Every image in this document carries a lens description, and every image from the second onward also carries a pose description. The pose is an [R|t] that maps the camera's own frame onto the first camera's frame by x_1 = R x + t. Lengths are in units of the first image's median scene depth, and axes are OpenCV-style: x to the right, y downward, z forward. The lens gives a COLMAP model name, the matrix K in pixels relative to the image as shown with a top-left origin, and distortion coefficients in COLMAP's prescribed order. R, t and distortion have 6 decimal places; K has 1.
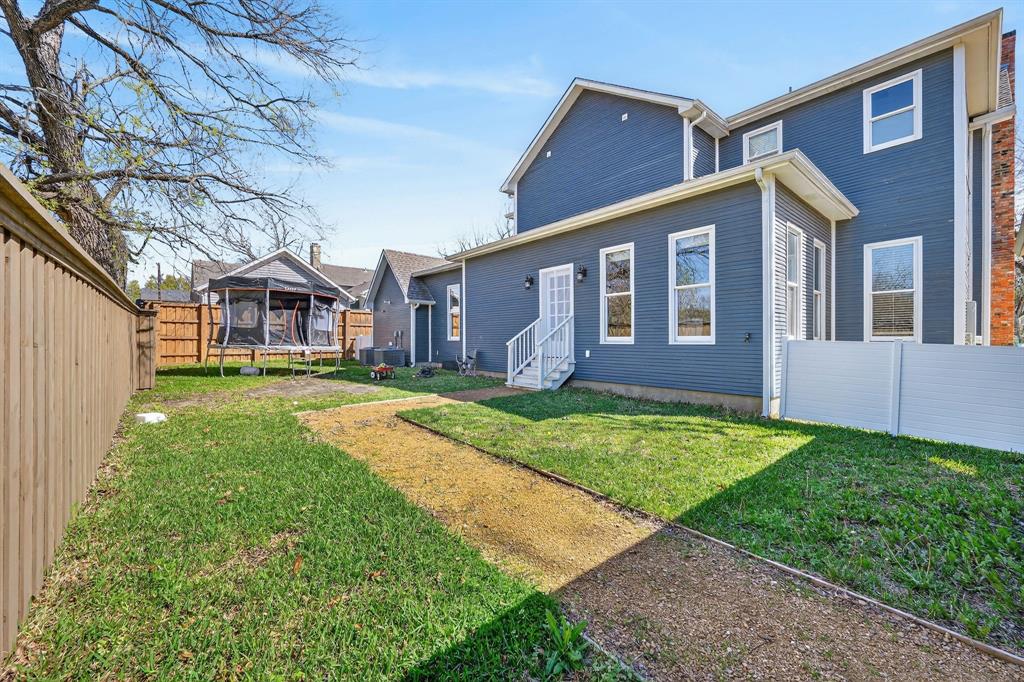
lens RADIAL K [[399.4, 0, 515.1], [0, 399.4, 340.9], [0, 0, 1]] dist [-0.000253, -0.000010]
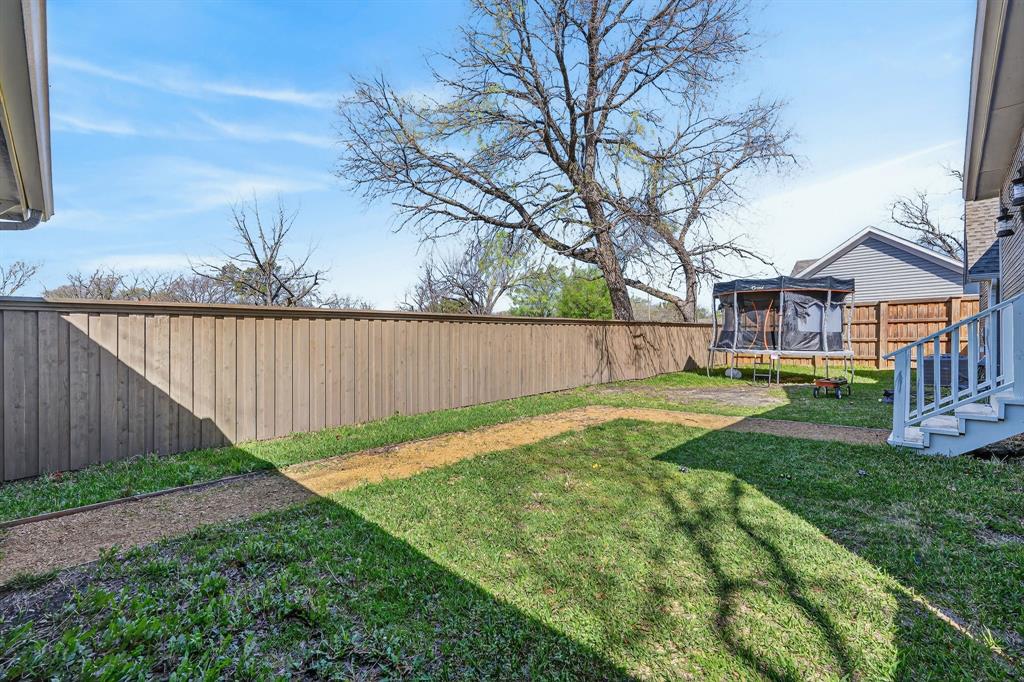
lens RADIAL K [[456.2, 0, 514.3], [0, 456.2, 341.7], [0, 0, 1]] dist [0.005784, 0.001088]
pose [[0.068971, 0.001544, -0.997617, 0.449341], [0.000882, 0.999998, 0.001609, -0.007614], [0.997618, -0.000991, 0.068970, 0.364081]]
